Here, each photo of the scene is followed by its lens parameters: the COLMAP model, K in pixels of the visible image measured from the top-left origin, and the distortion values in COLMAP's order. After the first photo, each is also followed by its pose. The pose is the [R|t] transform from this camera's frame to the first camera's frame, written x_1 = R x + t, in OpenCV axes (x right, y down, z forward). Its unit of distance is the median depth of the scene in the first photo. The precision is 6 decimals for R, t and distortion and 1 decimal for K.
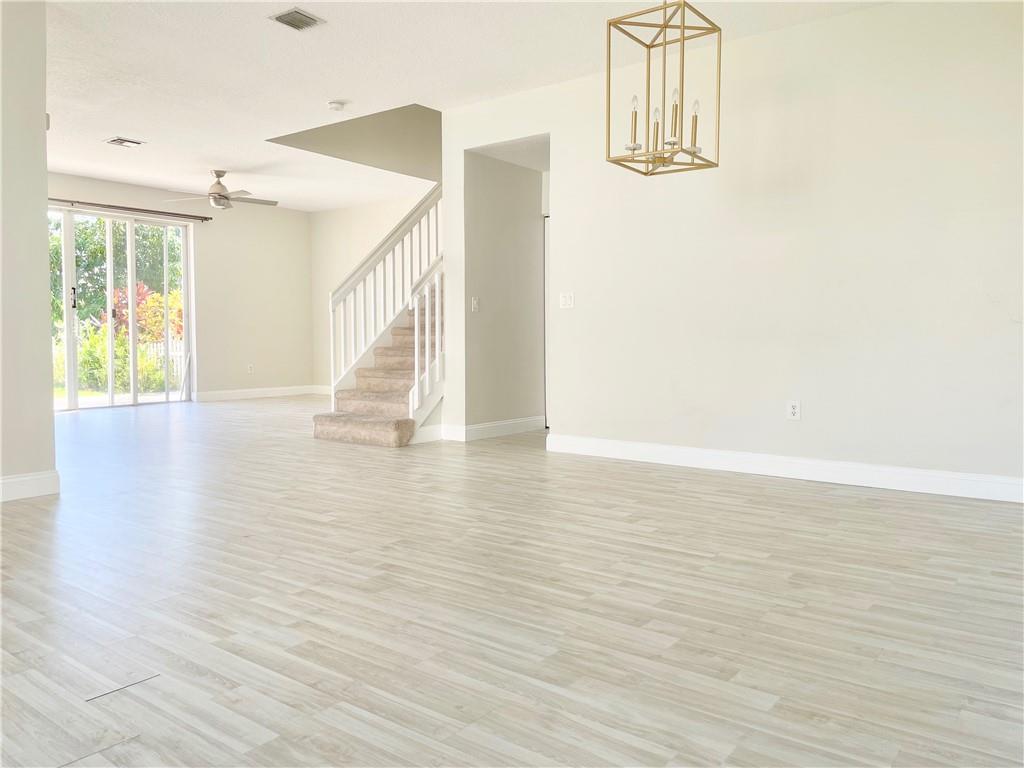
lens RADIAL K [[780.3, 0, 511.1], [0, 780.3, 384.4], [0, 0, 1]] dist [0.185371, 0.000128]
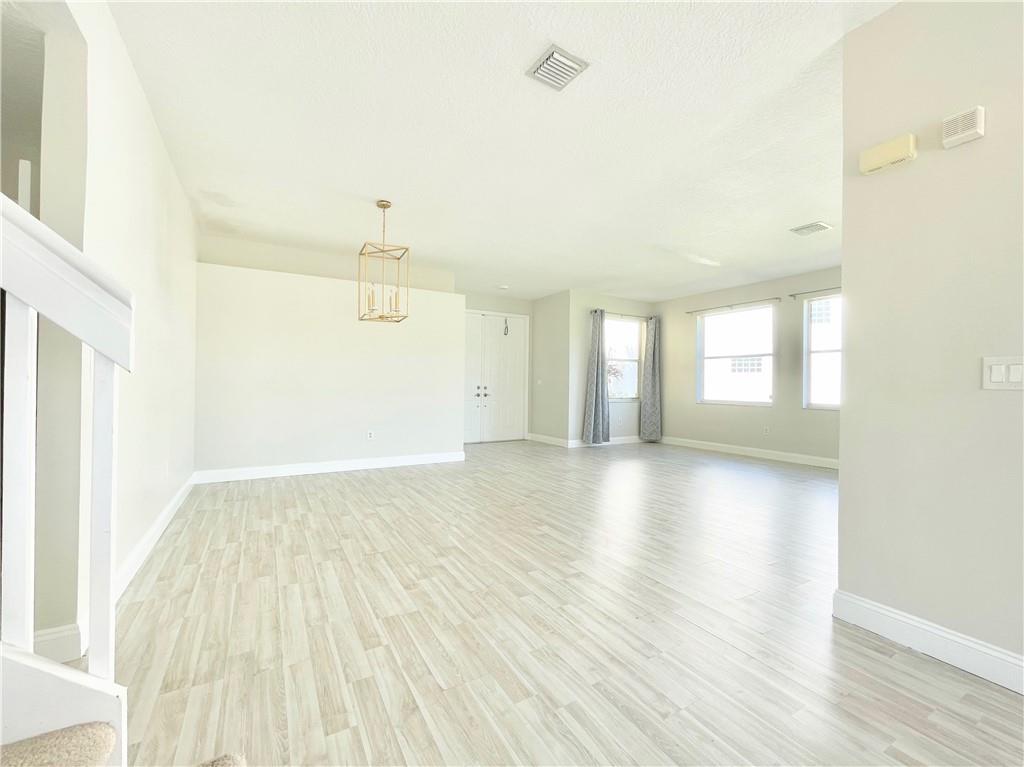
lens RADIAL K [[432.0, 0, 513.9], [0, 432.0, 382.8], [0, 0, 1]] dist [-0.001097, 0.000477]
pose [[-0.927615, -0.008043, 0.373450, -0.571431], [0.008841, 0.999015, 0.043476, -0.173887], [-0.373432, 0.043631, -0.926631, 2.092114]]
